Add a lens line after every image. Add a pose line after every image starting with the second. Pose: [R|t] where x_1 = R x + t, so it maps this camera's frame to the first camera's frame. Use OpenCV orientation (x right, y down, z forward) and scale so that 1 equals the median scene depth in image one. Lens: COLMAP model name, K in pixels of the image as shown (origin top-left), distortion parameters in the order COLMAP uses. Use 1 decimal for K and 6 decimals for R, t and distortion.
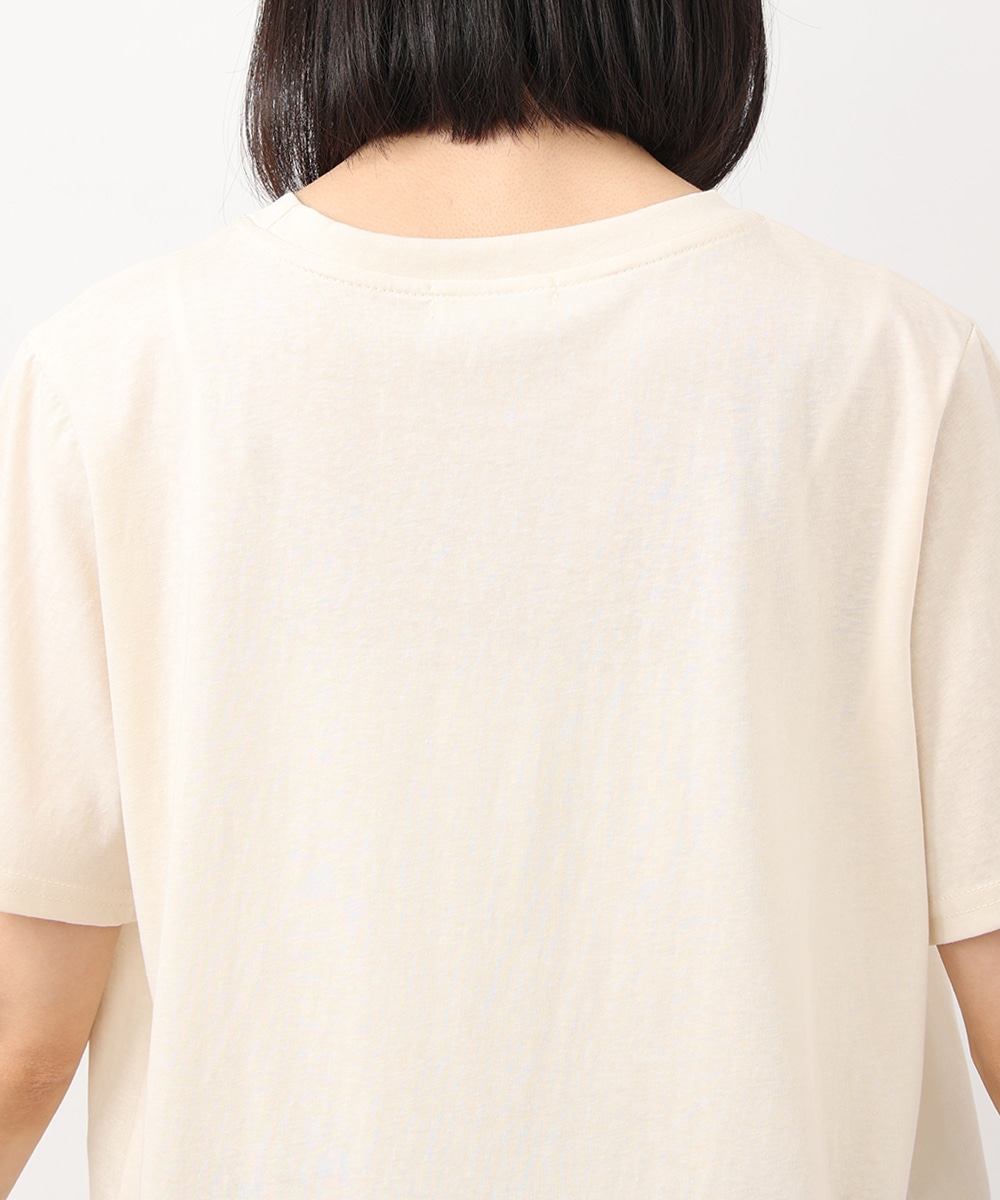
lens RADIAL K [[3692.9, 0, 500.0], [0, 3692.9, 600.0], [0, 0, 1]] dist [-1.585953, -0.234367]
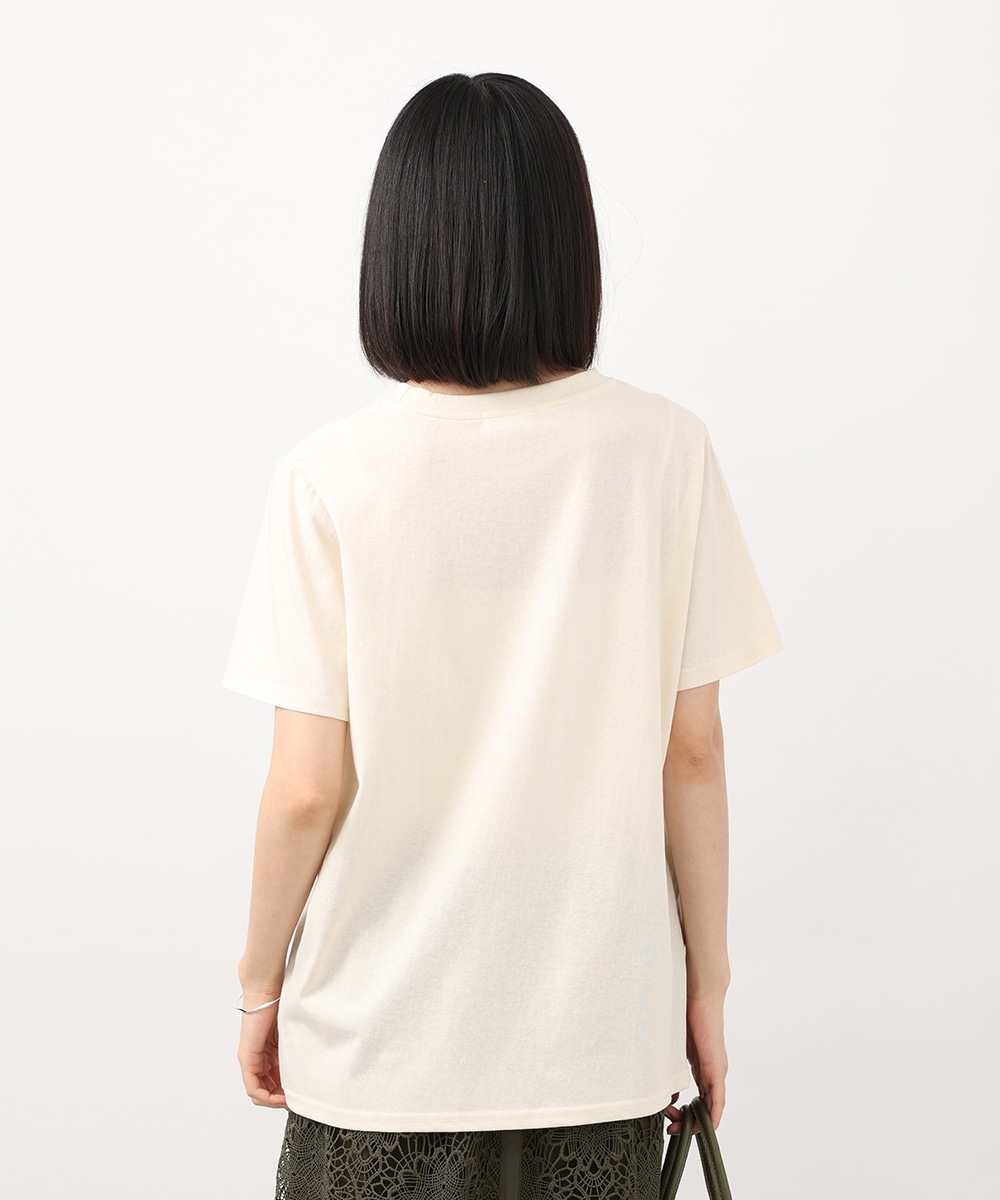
lens RADIAL K [[3897.7, 0, 500.0], [0, 3897.7, 600.0], [0, 0, 1]] dist [-0.586730, 17.523477]
pose [[0.989302, -0.107386, -0.098739, 0.214490], [0.105599, 0.994139, -0.023160, 0.081873], [0.100648, 0.012485, 0.994844, -1.357294]]
